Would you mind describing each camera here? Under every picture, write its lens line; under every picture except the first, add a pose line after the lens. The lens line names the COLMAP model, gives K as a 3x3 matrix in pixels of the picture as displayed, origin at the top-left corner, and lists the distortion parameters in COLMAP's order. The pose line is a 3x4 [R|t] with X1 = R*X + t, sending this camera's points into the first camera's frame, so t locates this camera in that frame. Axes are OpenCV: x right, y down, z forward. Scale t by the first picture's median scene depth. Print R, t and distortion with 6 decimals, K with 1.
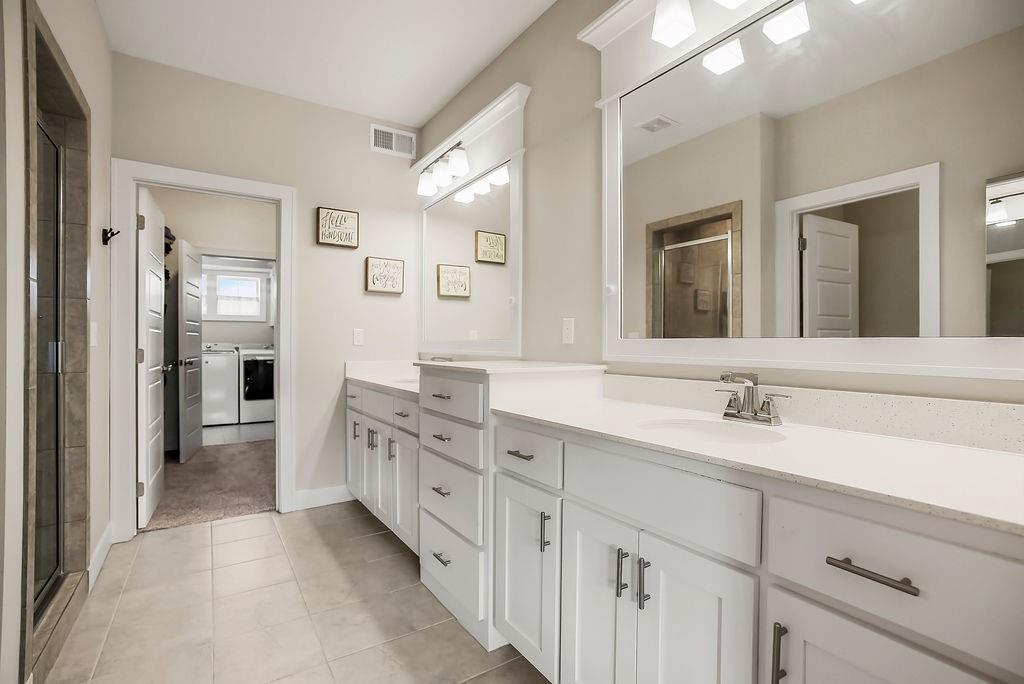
lens RADIAL K [[465.8, 0, 512.0], [0, 465.8, 342.0], [0, 0, 1]] dist [-0.000054, 0.000012]
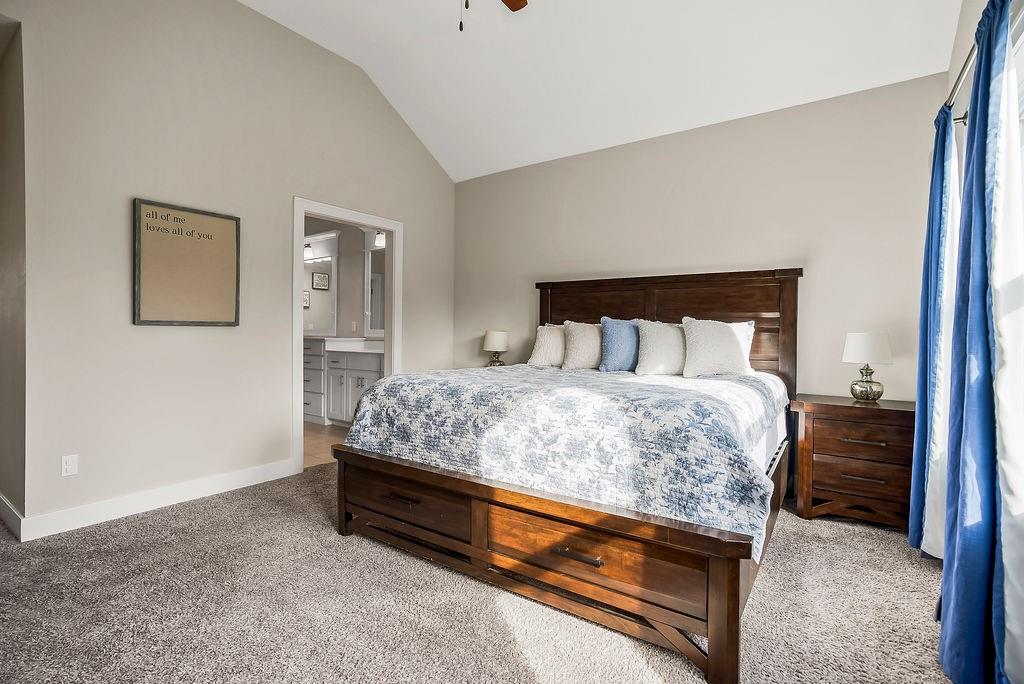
lens RADIAL K [[483.7, 0, 510.6], [0, 483.7, 337.9], [0, 0, 1]] dist [-0.015215, 0.000877]
pose [[0.936340, 0.002728, 0.351083, -0.018527], [-0.007839, 0.999883, 0.013137, -0.000361], [-0.351006, -0.015053, 0.936252, -2.269893]]
